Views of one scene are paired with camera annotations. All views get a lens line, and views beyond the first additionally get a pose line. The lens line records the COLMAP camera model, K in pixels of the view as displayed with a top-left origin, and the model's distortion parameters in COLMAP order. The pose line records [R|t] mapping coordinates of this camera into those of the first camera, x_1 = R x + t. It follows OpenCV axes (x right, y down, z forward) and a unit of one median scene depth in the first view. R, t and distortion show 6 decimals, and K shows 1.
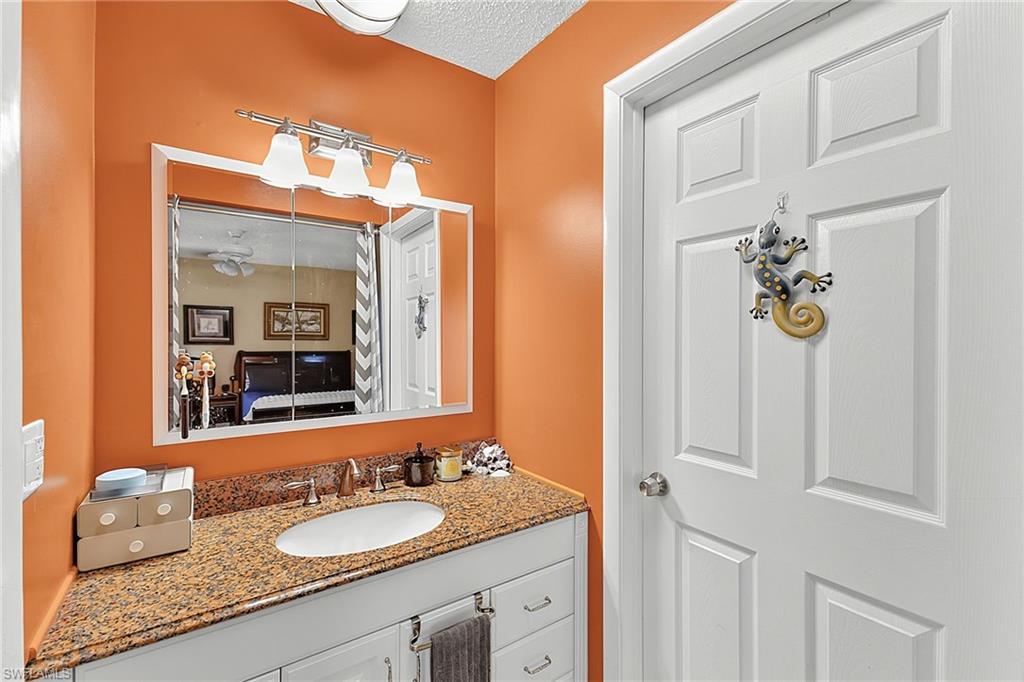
lens RADIAL K [[446.2, 0, 508.9], [0, 446.2, 341.6], [0, 0, 1]] dist [0.003813, -0.000134]
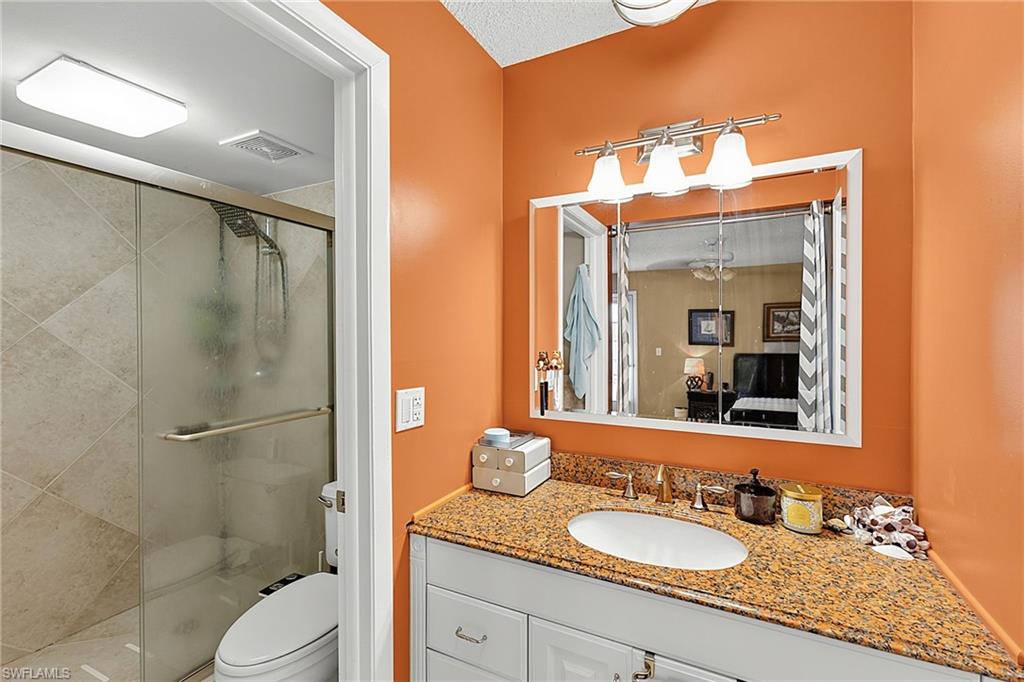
lens RADIAL K [[440.7, 0, 512.0], [0, 440.7, 341.0], [0, 0, 1]] dist [0.002702, 0.000105]
pose [[0.480303, 0.005430, -0.877086, 0.306217], [-0.007891, 0.999967, 0.001870, -0.005027], [0.877067, 0.006023, 0.480330, 0.236139]]
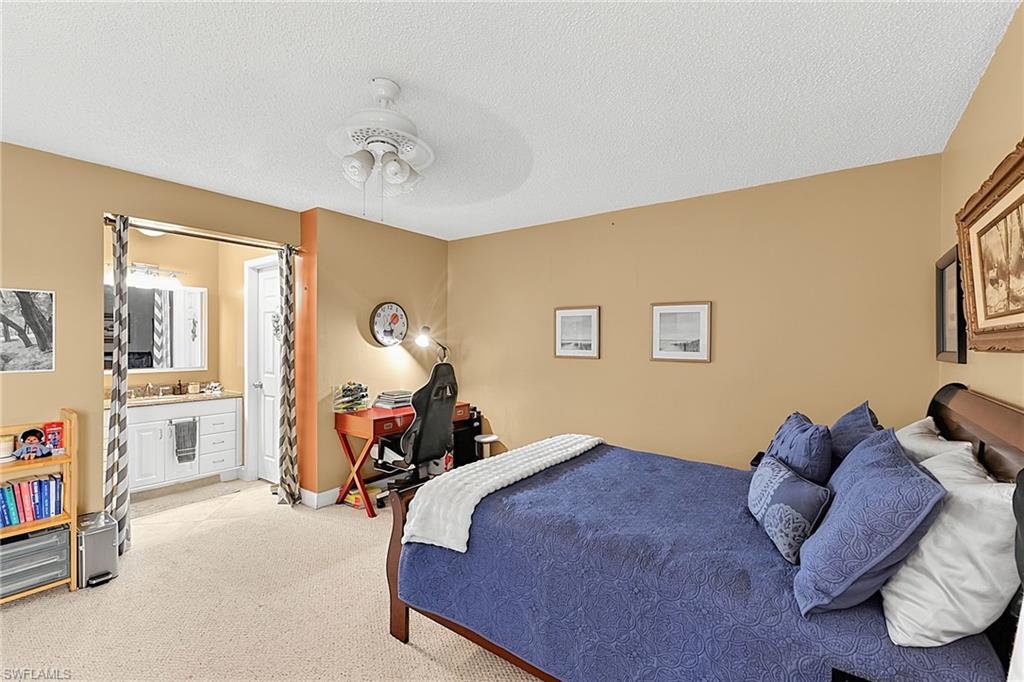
lens RADIAL K [[446.2, 0, 508.9], [0, 446.2, 341.6], [0, 0, 1]] dist [0.003813, -0.000134]
pose [[0.945251, 0.002101, 0.326338, 0.845021], [0.000166, 0.999976, -0.006920, 0.016688], [-0.326344, 0.006595, 0.945228, -2.329447]]
